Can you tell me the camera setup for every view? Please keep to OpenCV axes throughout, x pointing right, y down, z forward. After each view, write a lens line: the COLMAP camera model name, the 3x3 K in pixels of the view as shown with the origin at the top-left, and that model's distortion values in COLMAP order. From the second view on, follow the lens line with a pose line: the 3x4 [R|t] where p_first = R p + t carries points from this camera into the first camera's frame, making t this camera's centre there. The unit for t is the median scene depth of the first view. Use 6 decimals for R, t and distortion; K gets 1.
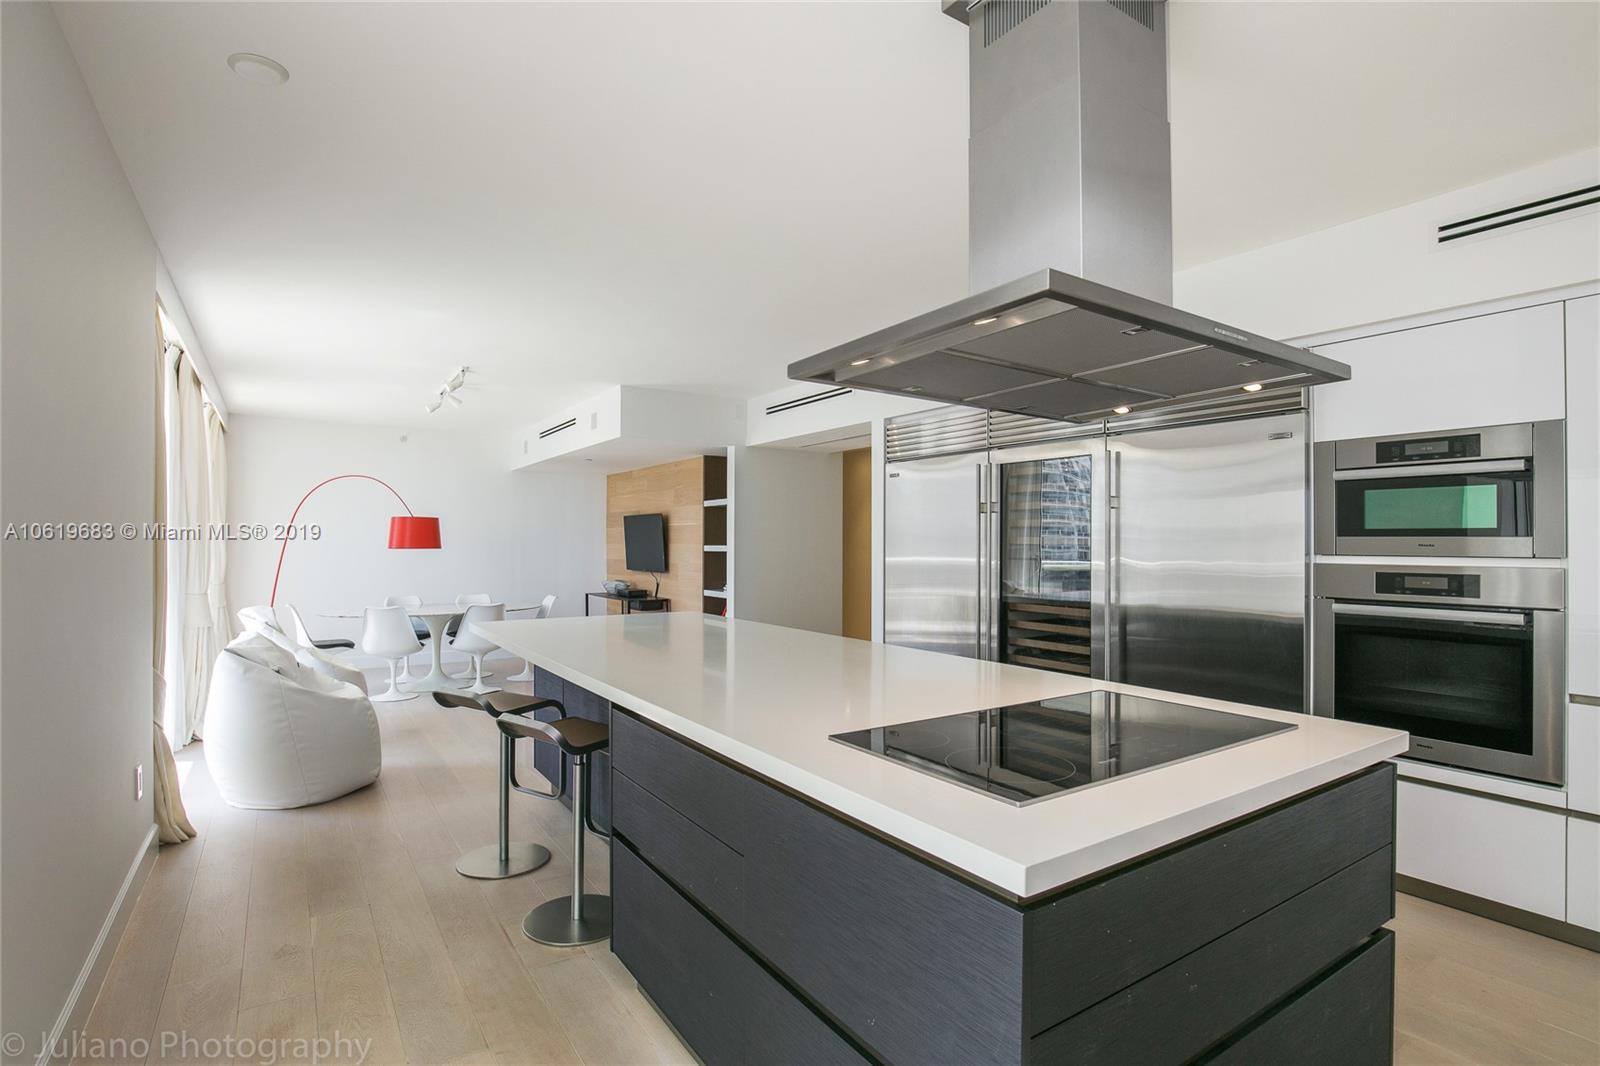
lens RADIAL K [[792.1, 0, 805.4], [0, 792.1, 536.7], [0, 0, 1]] dist [-0.019218, 0.004392]
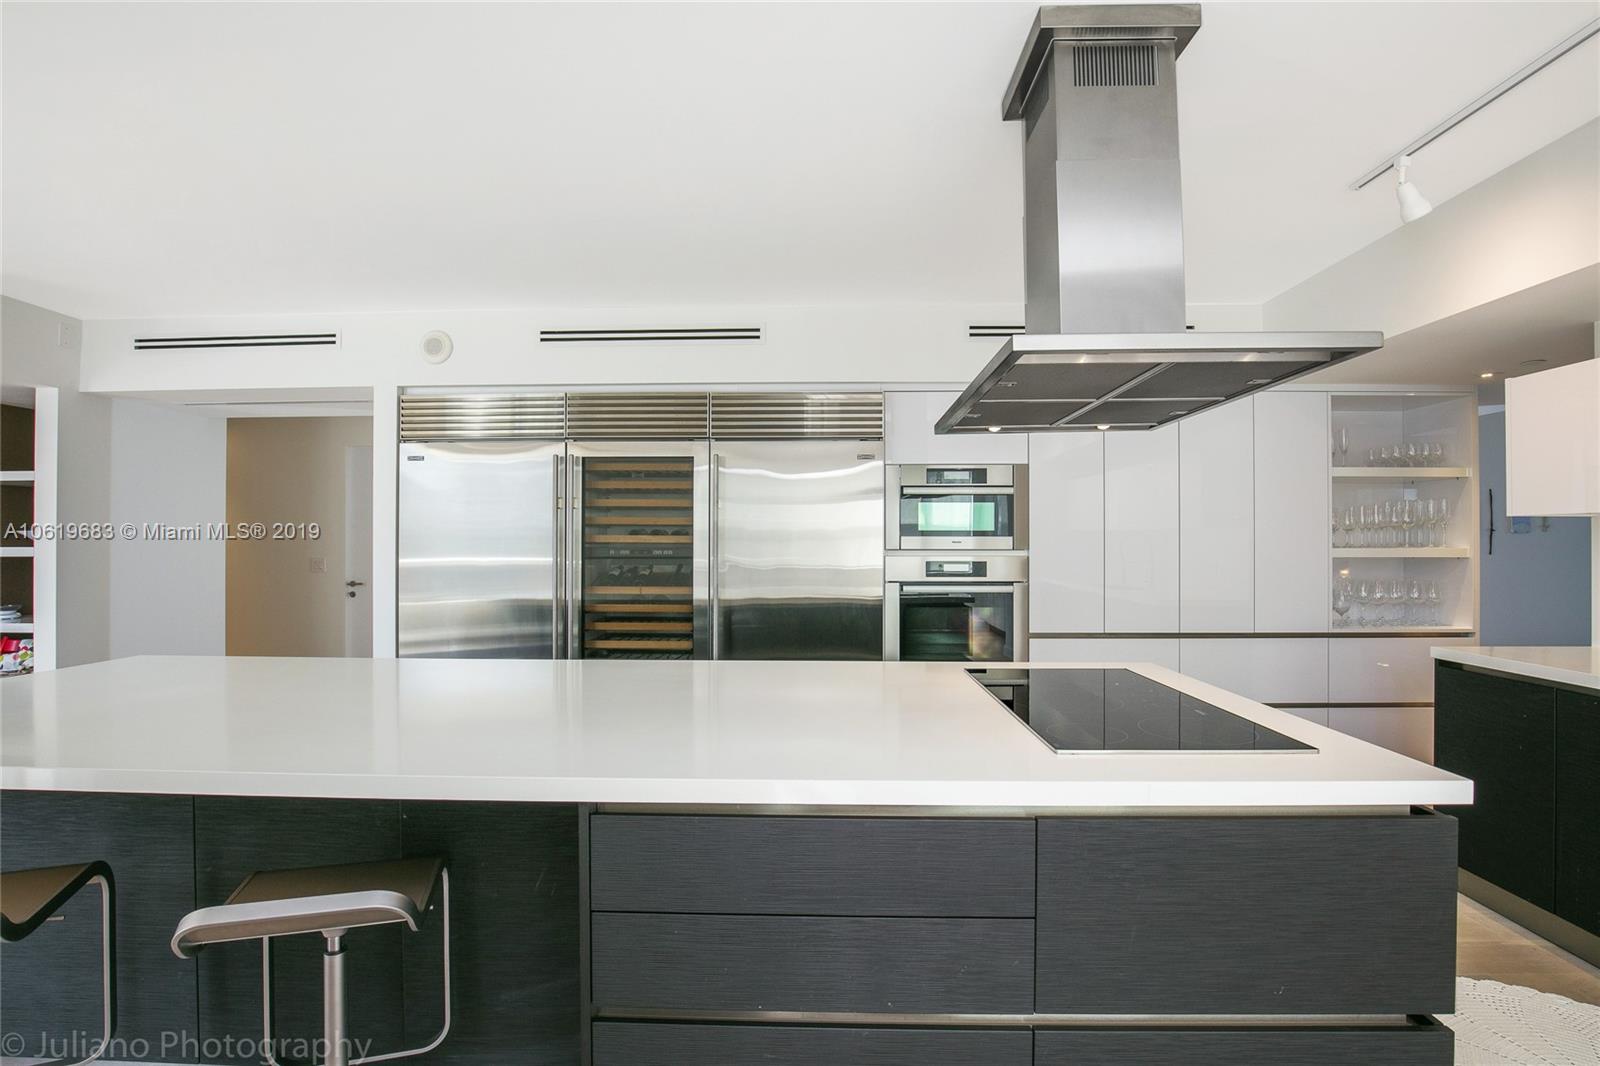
lens RADIAL K [[736.5, 0, 799.4], [0, 736.5, 538.6], [0, 0, 1]] dist [-0.036819, 0.008064]
pose [[0.579896, 0.008954, 0.814641, -0.228591], [-0.004522, 0.999960, -0.007772, 0.007444], [-0.814678, 0.000823, 0.579913, 0.211911]]
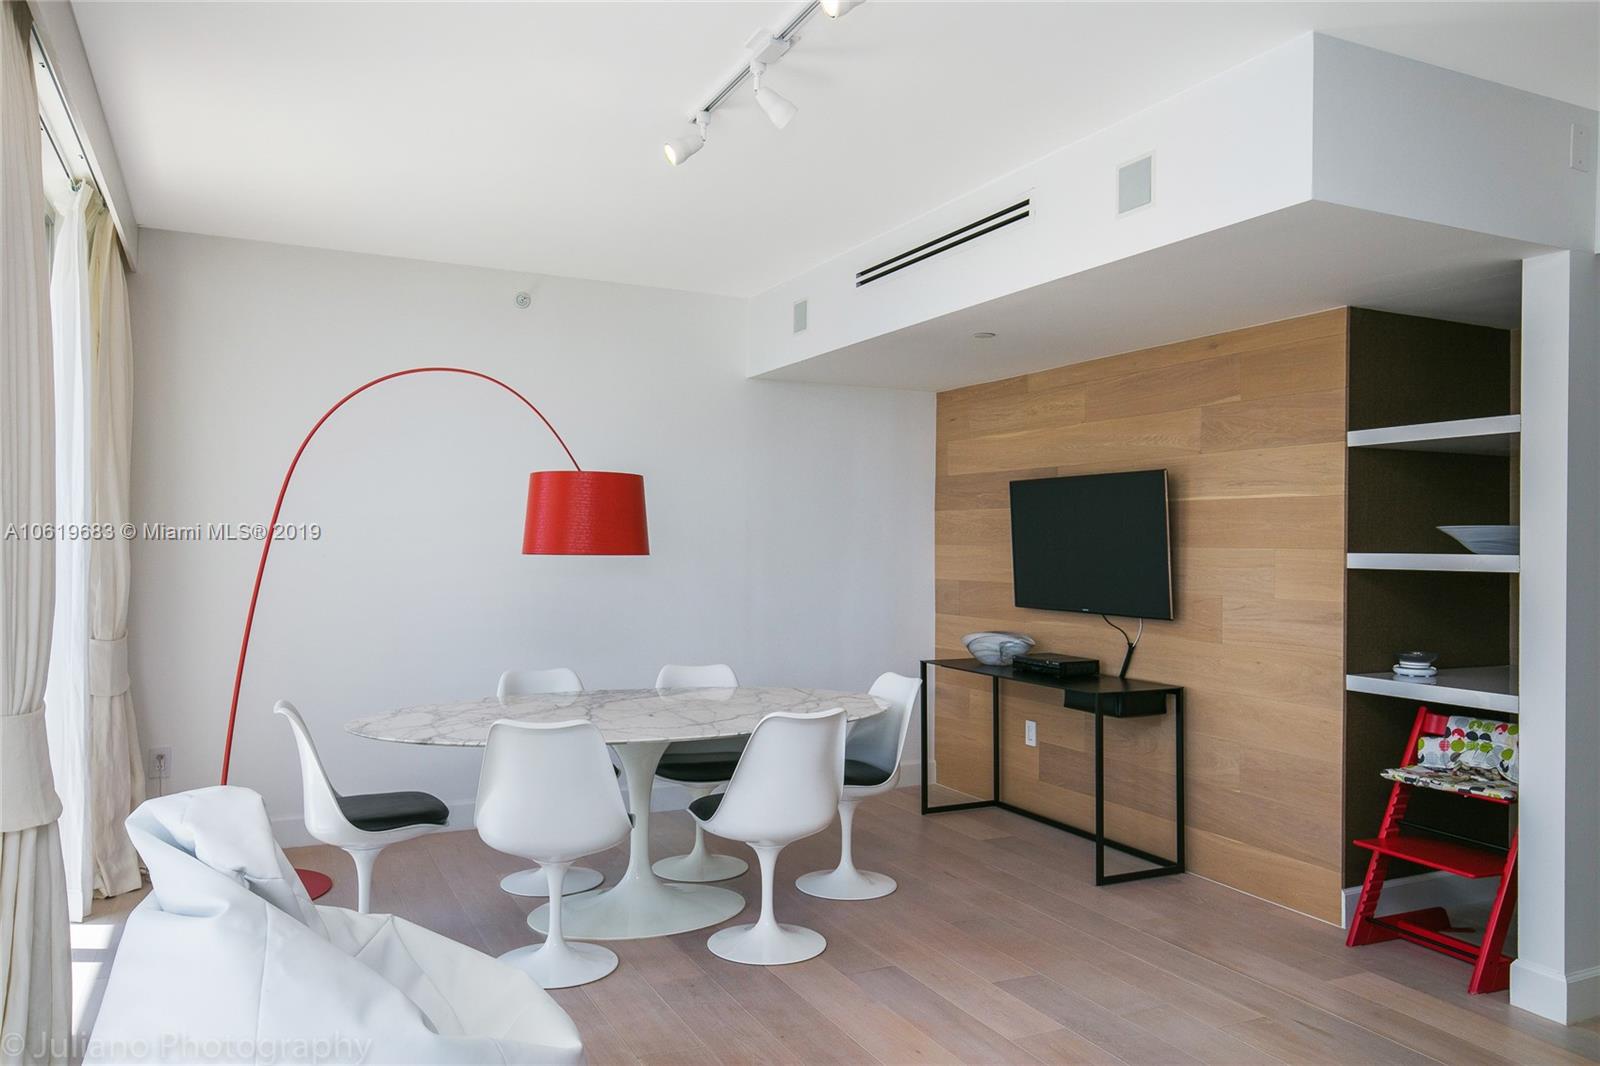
lens RADIAL K [[1141.7, 0, 797.9], [0, 1141.7, 531.5], [0, 0, 1]] dist [0.011649, 0.003921]
pose [[0.991585, 0.006451, -0.129298, -0.374504], [-0.007112, 0.999964, -0.004650, 0.006531], [0.129264, 0.005531, 0.991595, 0.534642]]
